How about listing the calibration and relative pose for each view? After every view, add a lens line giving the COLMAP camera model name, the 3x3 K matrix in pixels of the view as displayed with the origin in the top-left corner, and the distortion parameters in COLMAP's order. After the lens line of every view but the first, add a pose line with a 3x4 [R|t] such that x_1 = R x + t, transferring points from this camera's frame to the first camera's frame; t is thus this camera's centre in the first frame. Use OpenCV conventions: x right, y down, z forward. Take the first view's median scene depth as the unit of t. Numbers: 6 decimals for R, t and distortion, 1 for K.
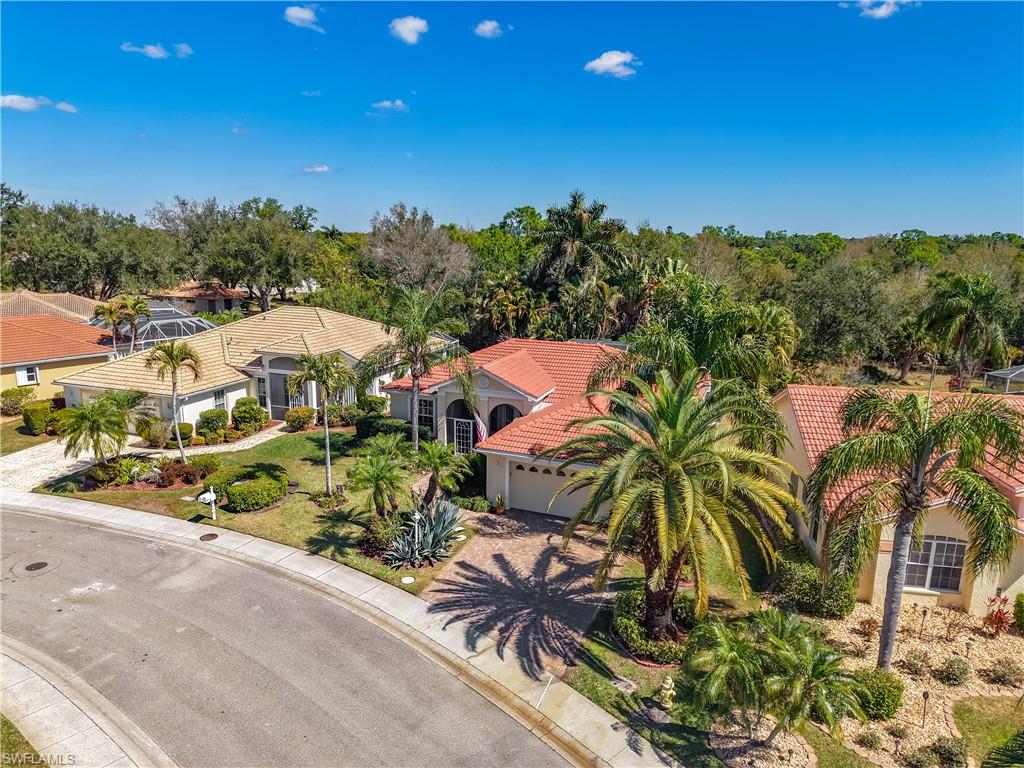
lens RADIAL K [[698.6, 0, 512.0], [0, 698.6, 384.0], [0, 0, 1]] dist [-0.000946, -0.001075]
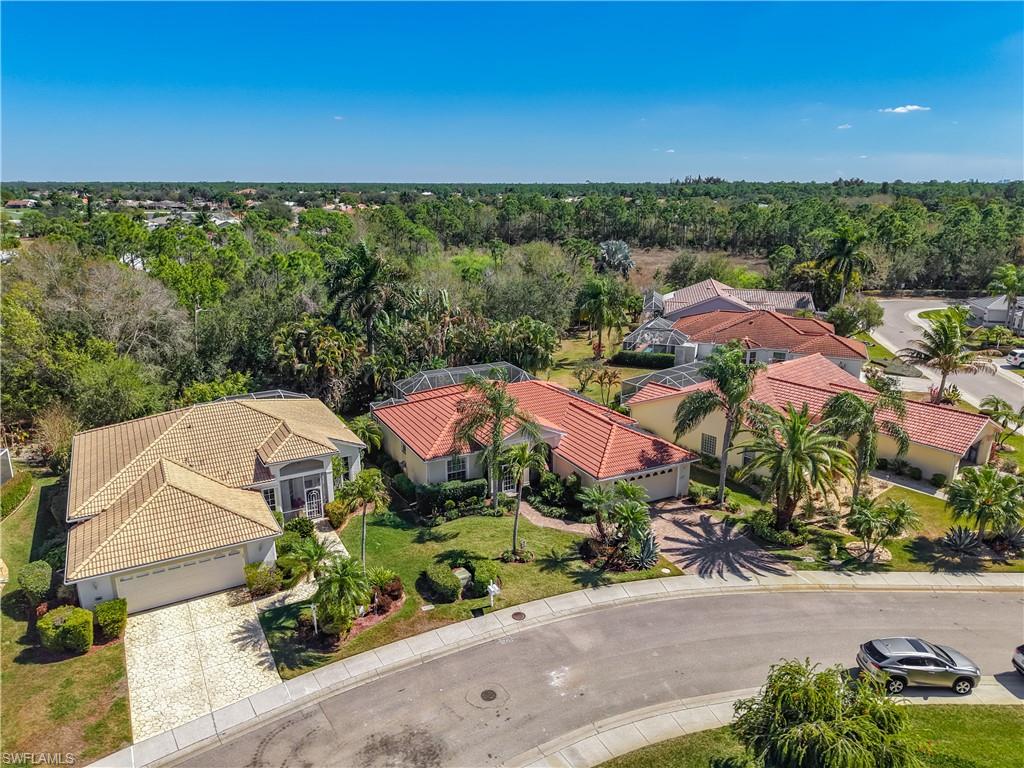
lens RADIAL K [[698.6, 0, 512.0], [0, 698.6, 384.0], [0, 0, 1]] dist [-0.000946, -0.001075]
pose [[0.652417, -0.226041, 0.723365, -1.466475], [0.160348, 0.974047, 0.159755, -0.454291], [-0.740702, 0.011763, 0.671730, 0.190981]]
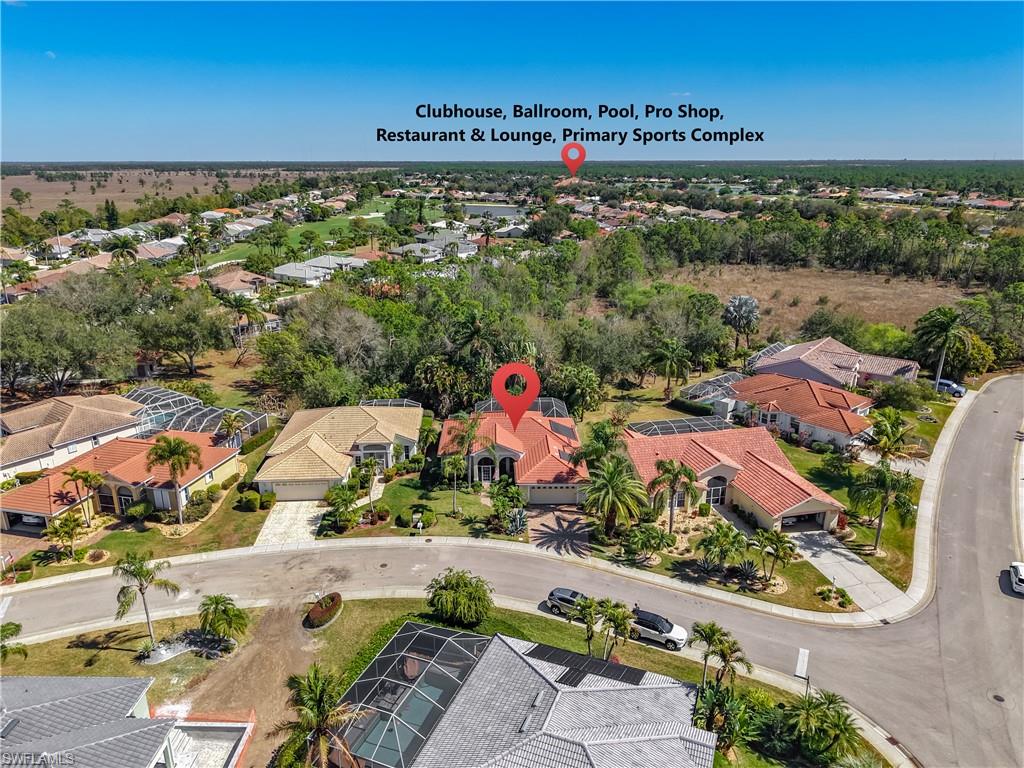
lens RADIAL K [[717.9, 0, 512.0], [0, 717.9, 384.0], [0, 0, 1]] dist [0.053538, -0.000525]
pose [[0.923410, -0.139574, 0.357538, -1.170628], [0.099559, 0.986755, 0.128074, -0.739776], [-0.370678, -0.082669, 0.925075, -1.687366]]
